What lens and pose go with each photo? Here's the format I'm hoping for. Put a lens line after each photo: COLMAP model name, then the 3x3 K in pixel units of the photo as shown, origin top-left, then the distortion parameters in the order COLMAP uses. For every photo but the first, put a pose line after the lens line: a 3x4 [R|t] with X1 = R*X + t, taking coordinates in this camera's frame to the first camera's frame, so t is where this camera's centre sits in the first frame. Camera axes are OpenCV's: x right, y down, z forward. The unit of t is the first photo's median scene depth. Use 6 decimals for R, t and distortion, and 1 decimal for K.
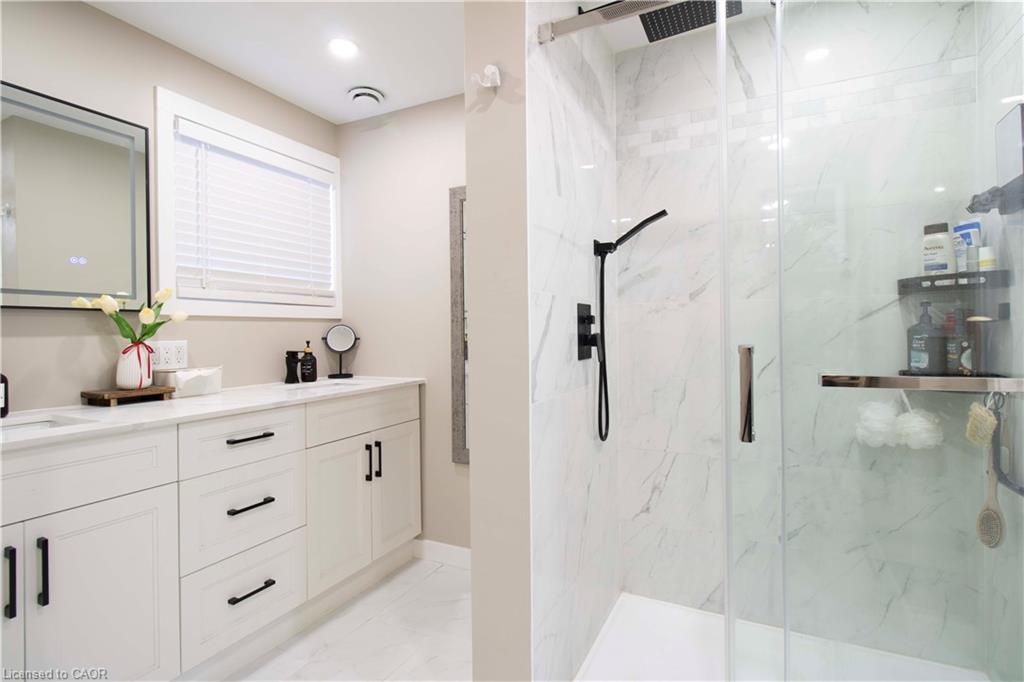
lens RADIAL K [[510.5, 0, 518.7], [0, 510.5, 332.4], [0, 0, 1]] dist [0.002957, -0.003860]
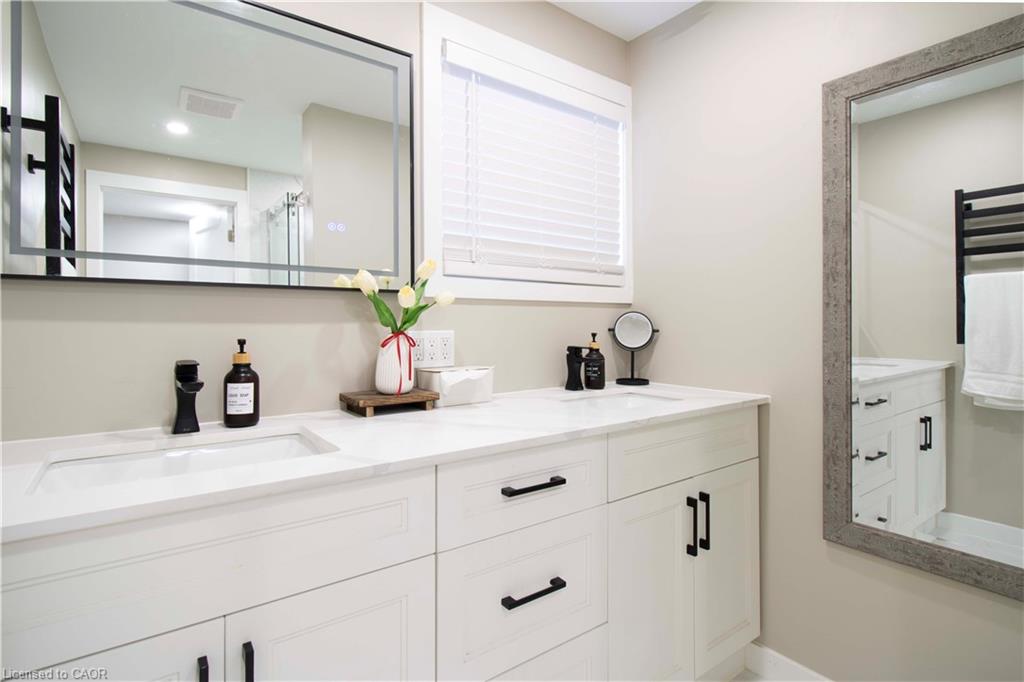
lens RADIAL K [[510.5, 0, 520.2], [0, 510.5, 340.5], [0, 0, 1]] dist [0.002957, -0.003860]
pose [[0.895127, 0.025776, -0.445066, -0.205051], [-0.010235, 0.999252, 0.037288, 0.001277], [0.445694, -0.028822, 0.894721, 0.335280]]
